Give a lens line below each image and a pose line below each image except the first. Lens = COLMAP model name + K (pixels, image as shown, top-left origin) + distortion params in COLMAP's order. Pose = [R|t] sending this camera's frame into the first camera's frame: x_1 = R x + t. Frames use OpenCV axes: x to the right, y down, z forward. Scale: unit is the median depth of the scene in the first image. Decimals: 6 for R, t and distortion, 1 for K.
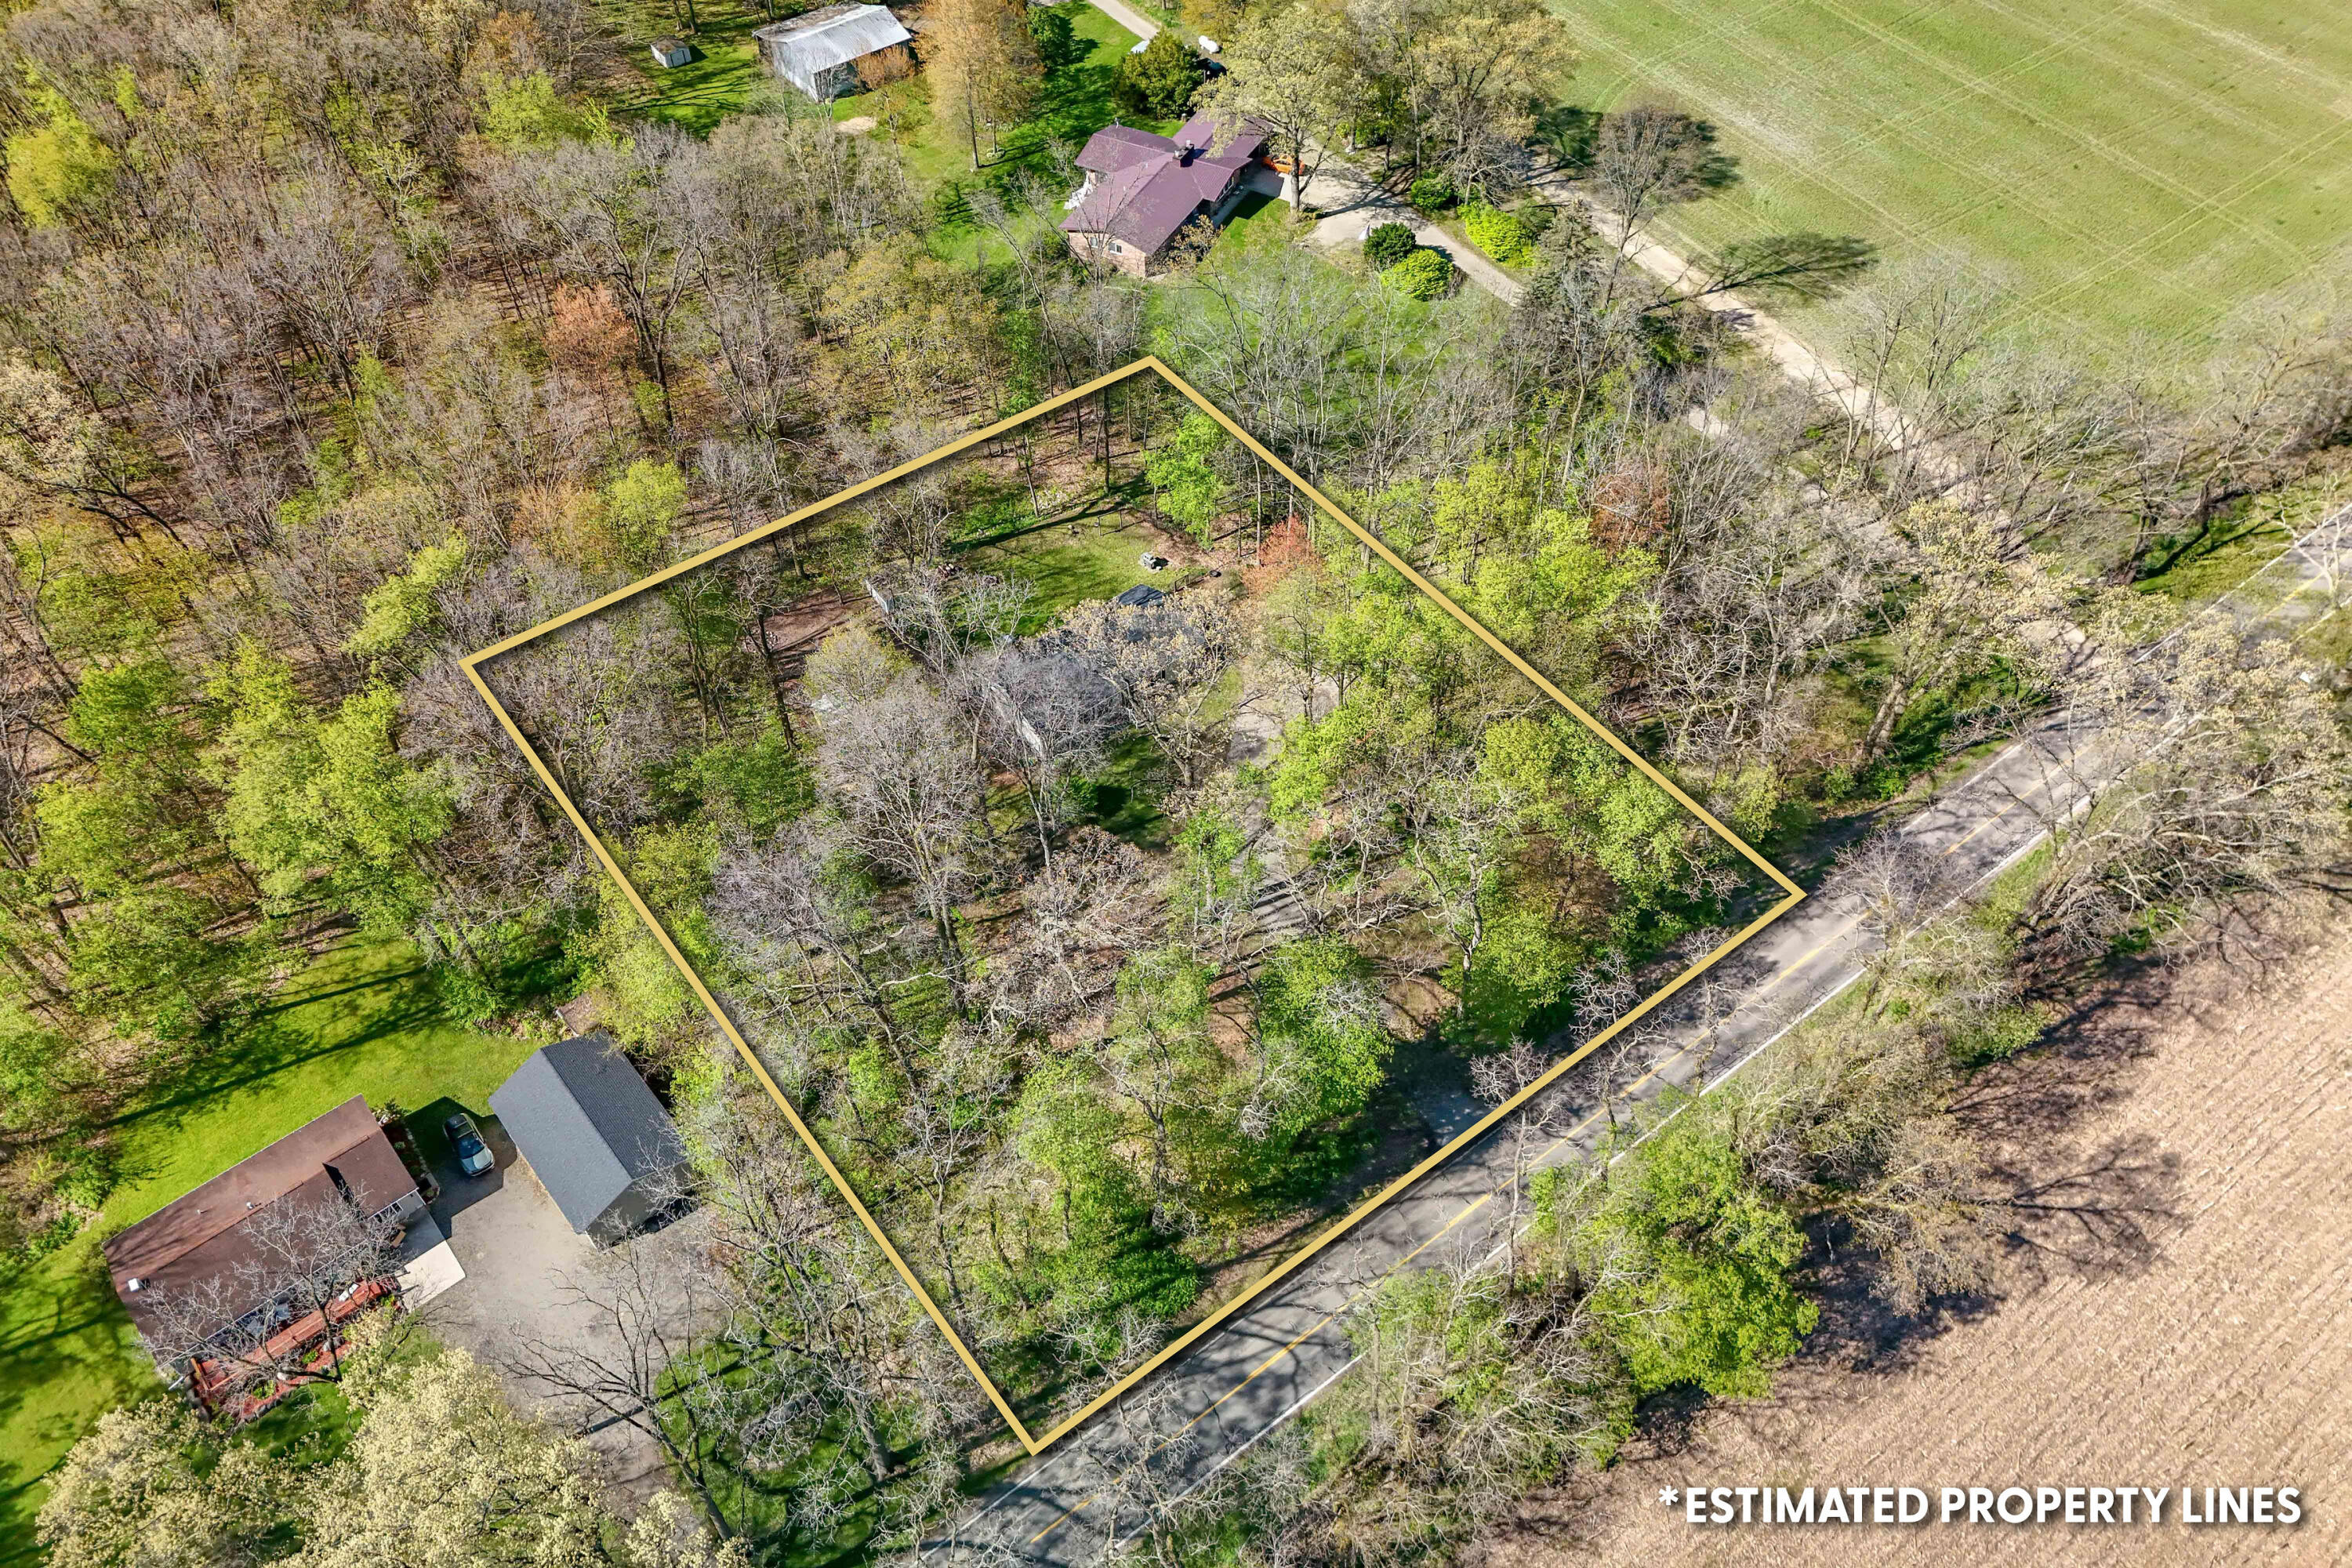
lens RADIAL K [[1664.1, 0, 1179.0], [0, 1664.1, 777.1], [0, 0, 1]] dist [0.046615, -0.009646]
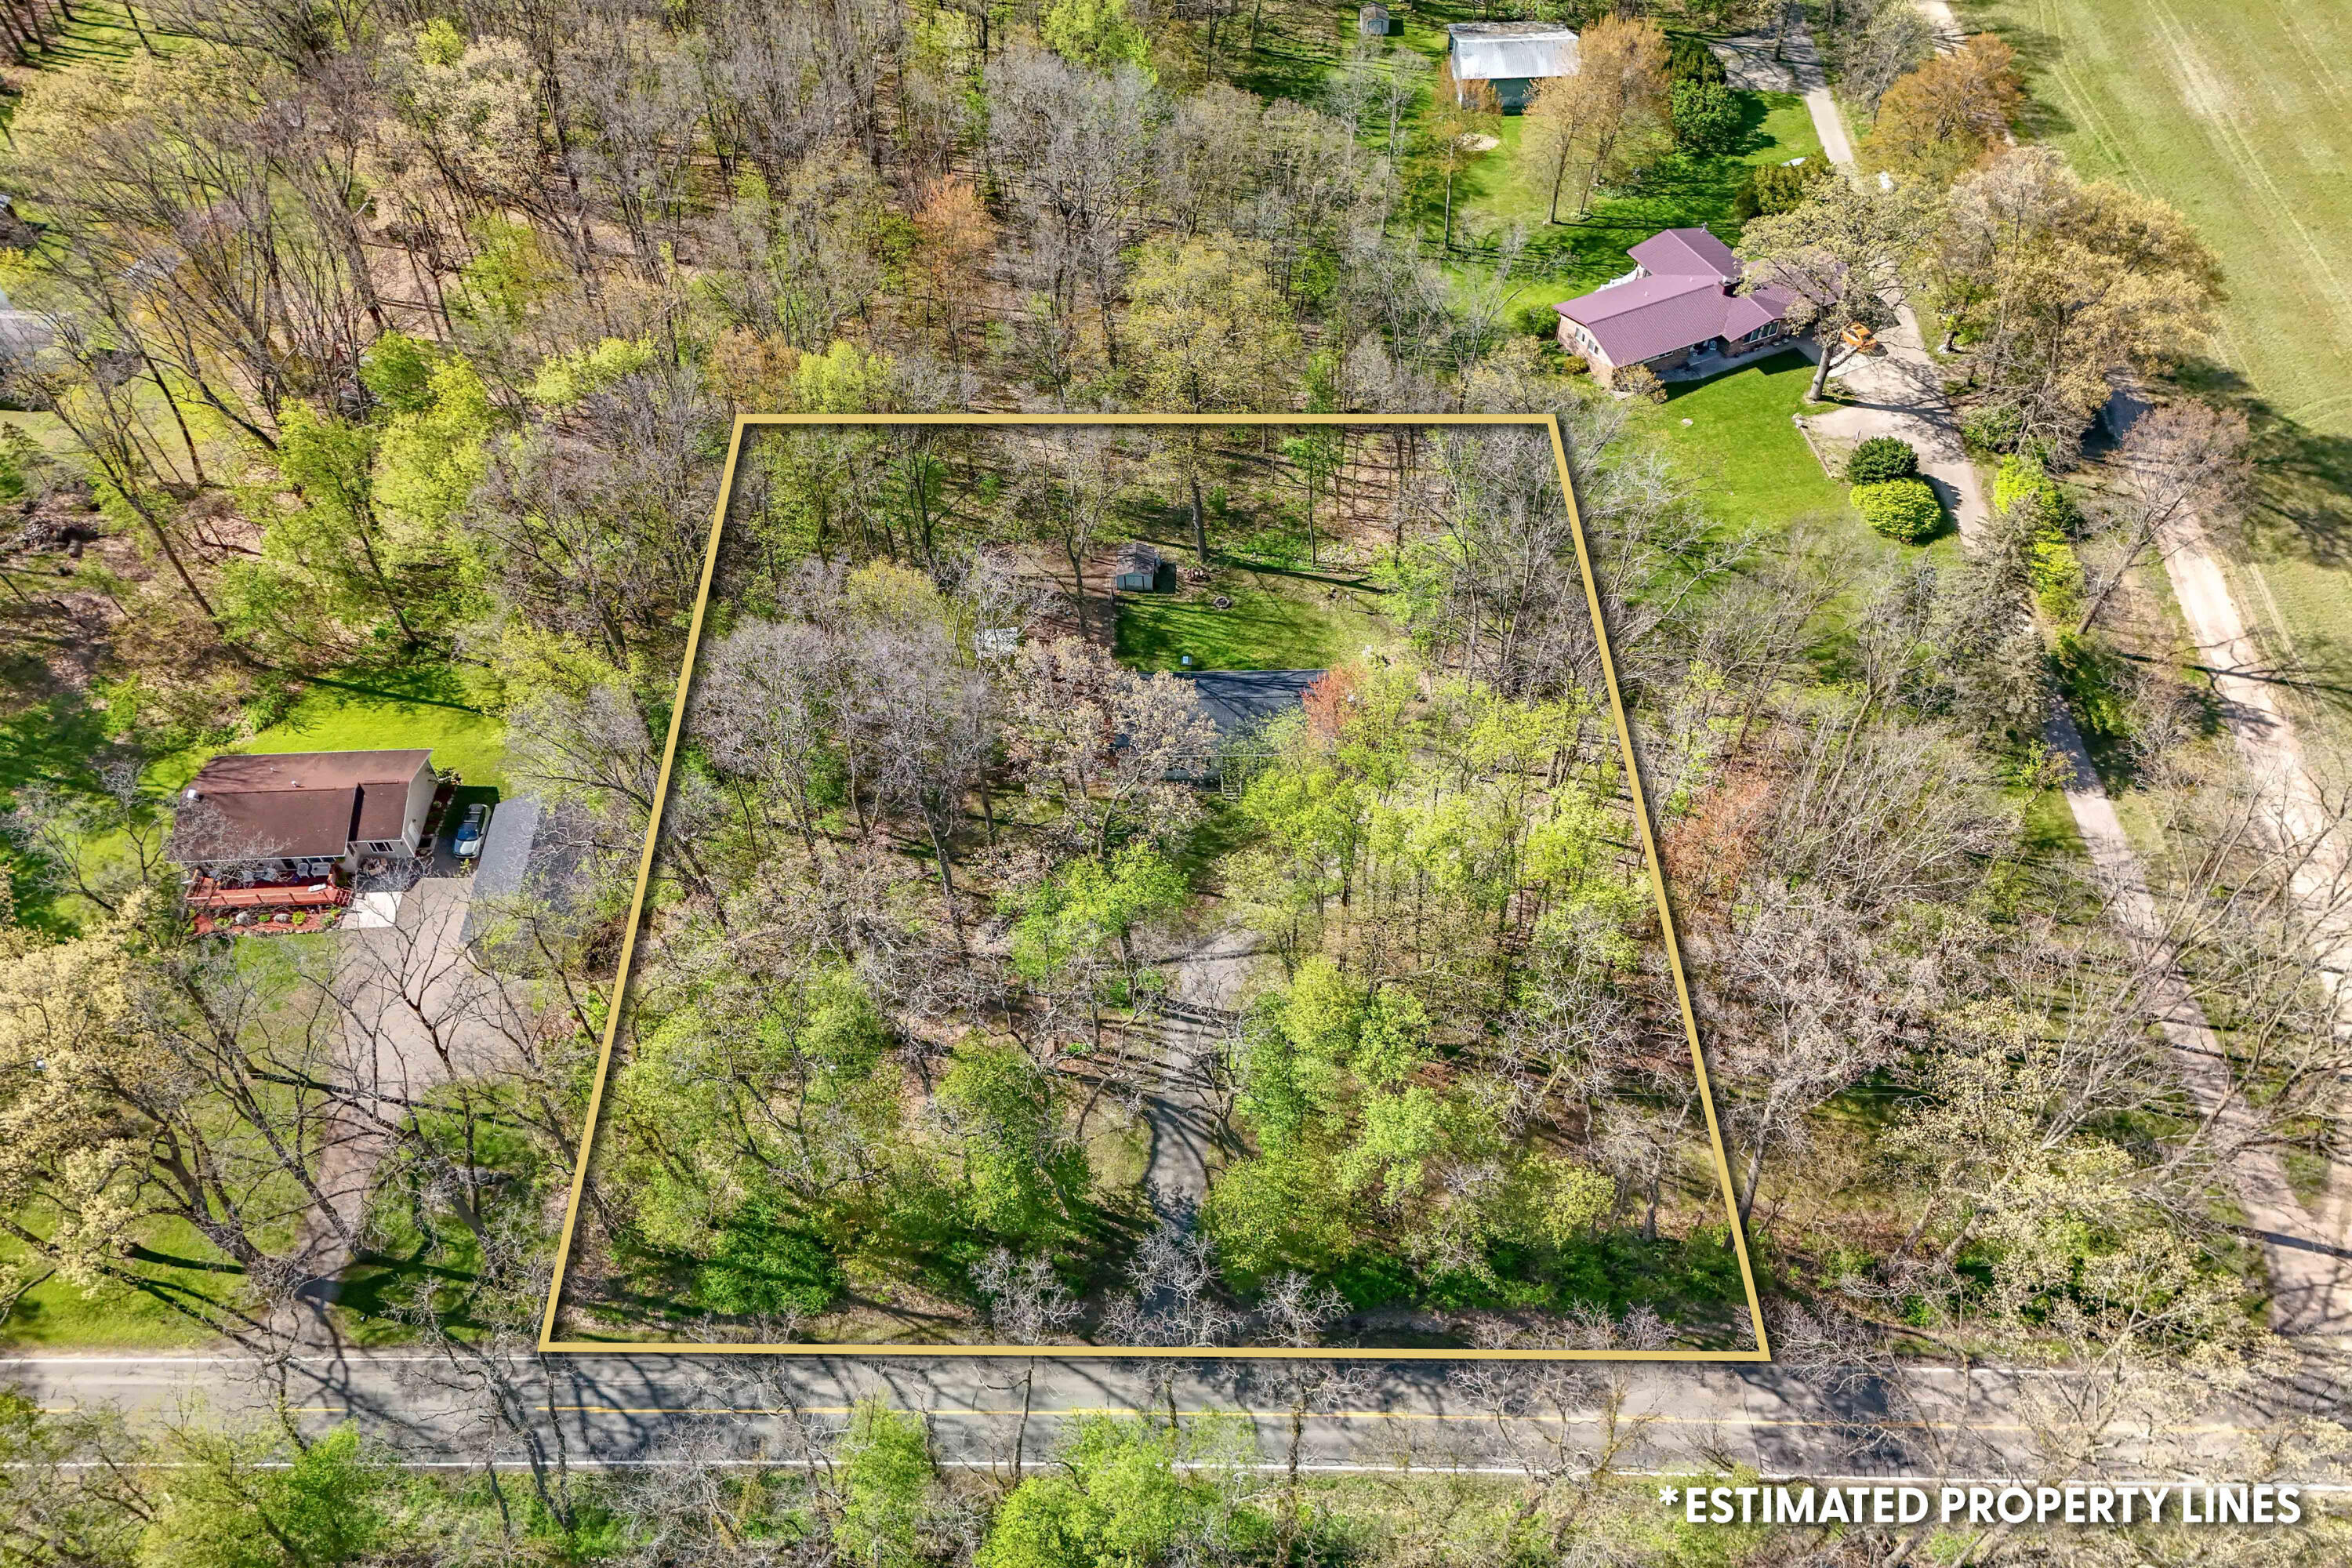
lens RADIAL K [[1664.1, 0, 1179.0], [0, 1664.1, 777.1], [0, 0, 1]] dist [0.046615, -0.009646]
pose [[0.796544, 0.466324, -0.384785, 0.348800], [-0.462557, 0.879888, 0.108802, -0.146432], [0.389304, 0.091320, 0.916571, 0.122668]]
